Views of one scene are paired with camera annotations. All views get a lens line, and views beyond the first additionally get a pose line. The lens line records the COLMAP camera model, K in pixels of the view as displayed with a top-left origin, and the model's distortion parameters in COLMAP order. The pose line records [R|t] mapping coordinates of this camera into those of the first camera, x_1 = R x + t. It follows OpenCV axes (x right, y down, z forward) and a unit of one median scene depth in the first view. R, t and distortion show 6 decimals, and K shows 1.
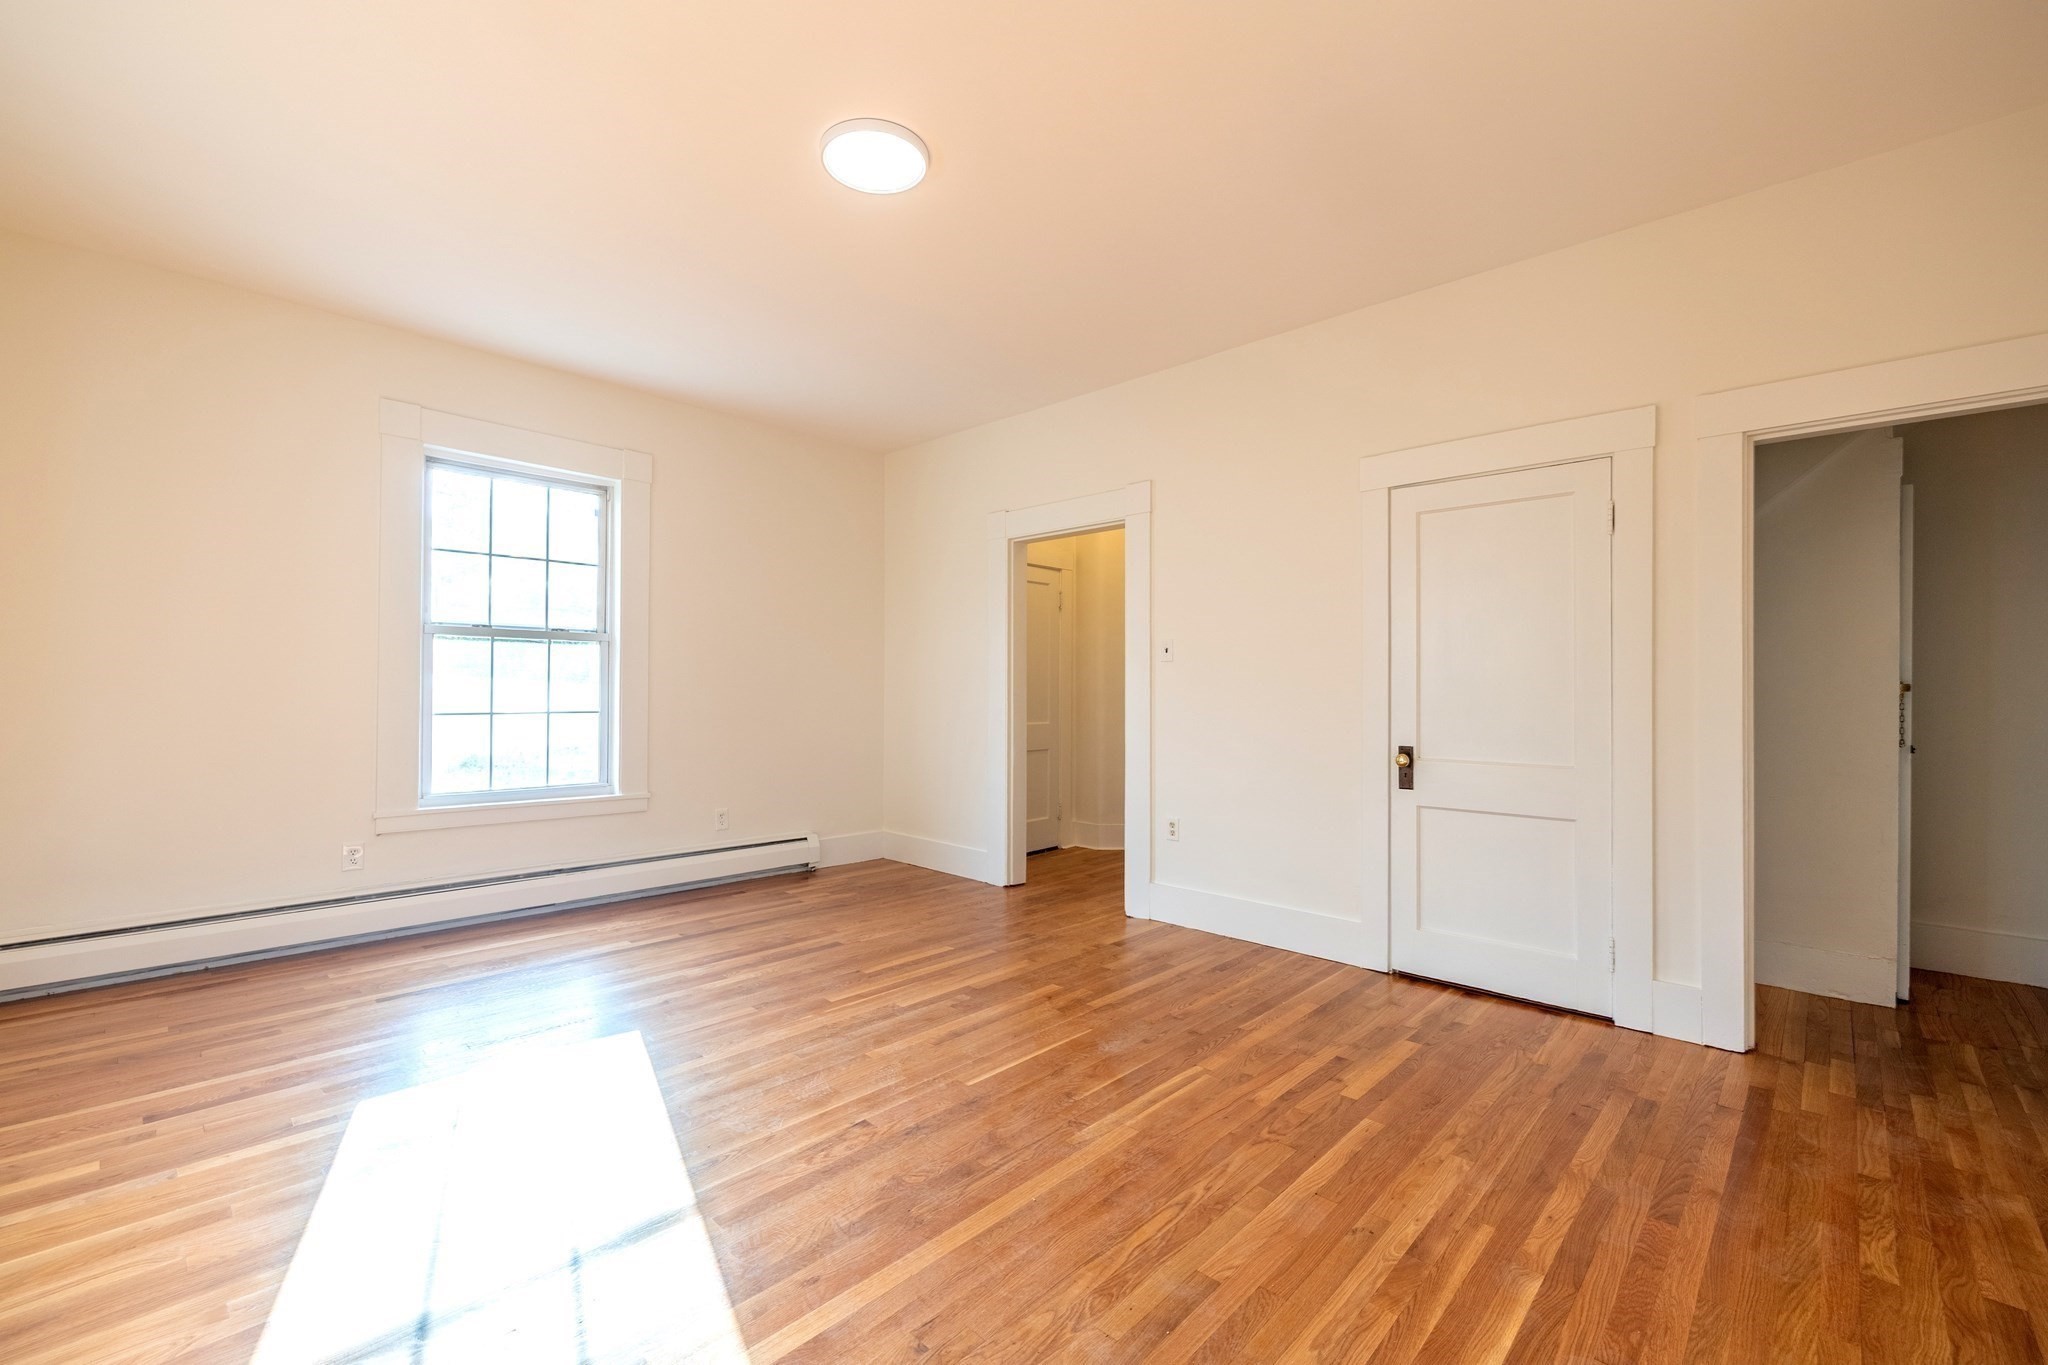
lens RADIAL K [[861.8, 0, 1013.2], [0, 861.8, 691.9], [0, 0, 1]] dist [0.002014, 0.001515]
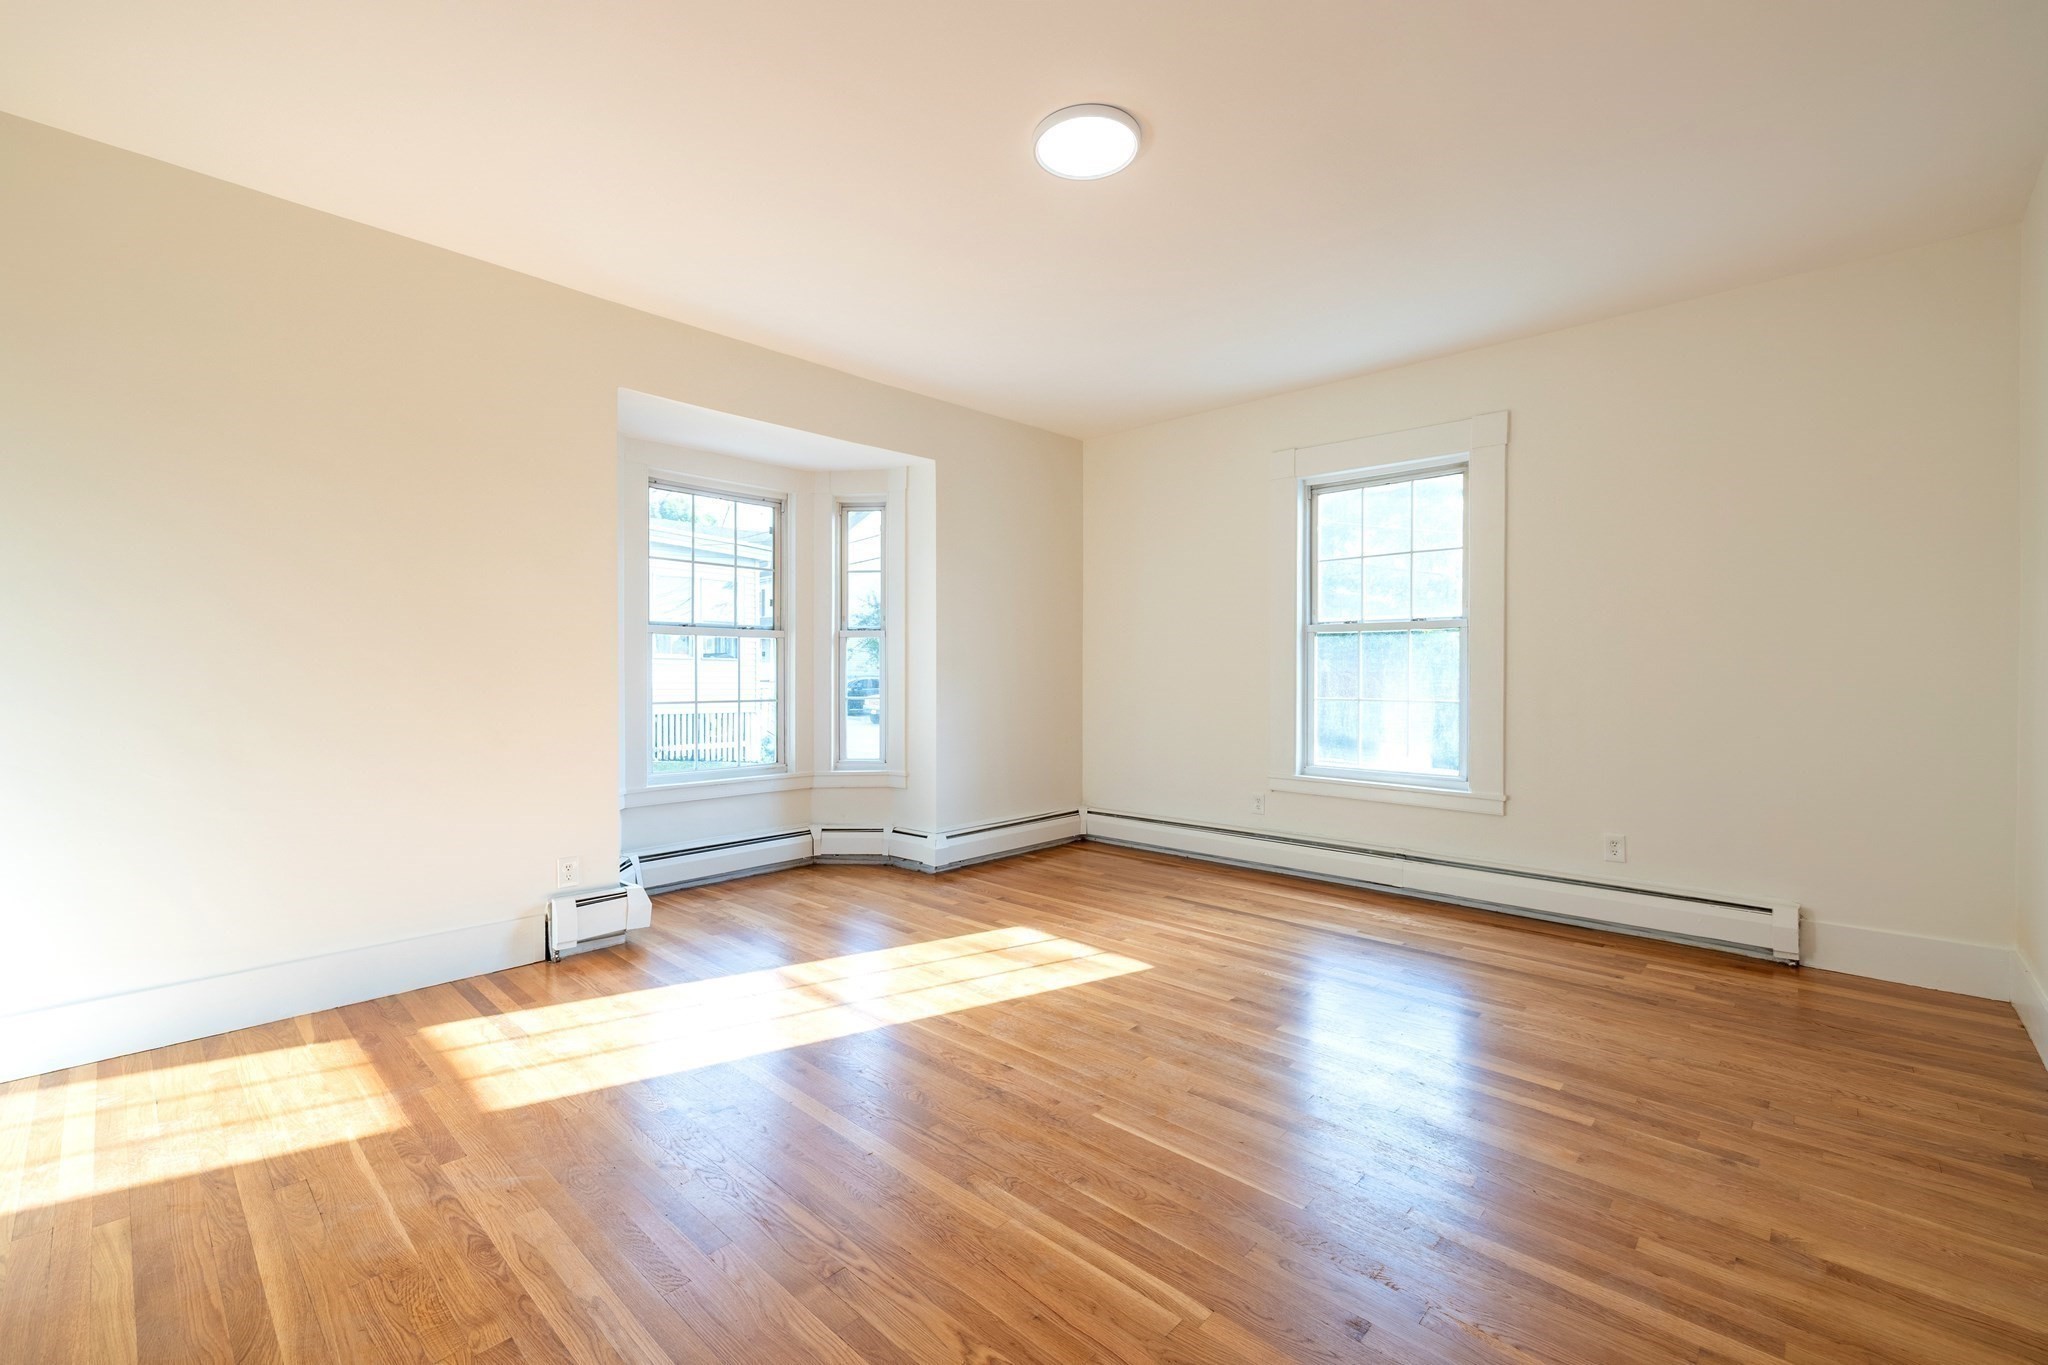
lens RADIAL K [[861.8, 0, 1013.5], [0, 861.8, 679.1], [0, 0, 1]] dist [0.002014, 0.001515]
pose [[0.005555, -0.001293, -0.999984, 0.836001], [-0.002680, 0.999996, -0.001308, -0.000796], [0.999981, 0.002687, 0.005552, 0.890417]]
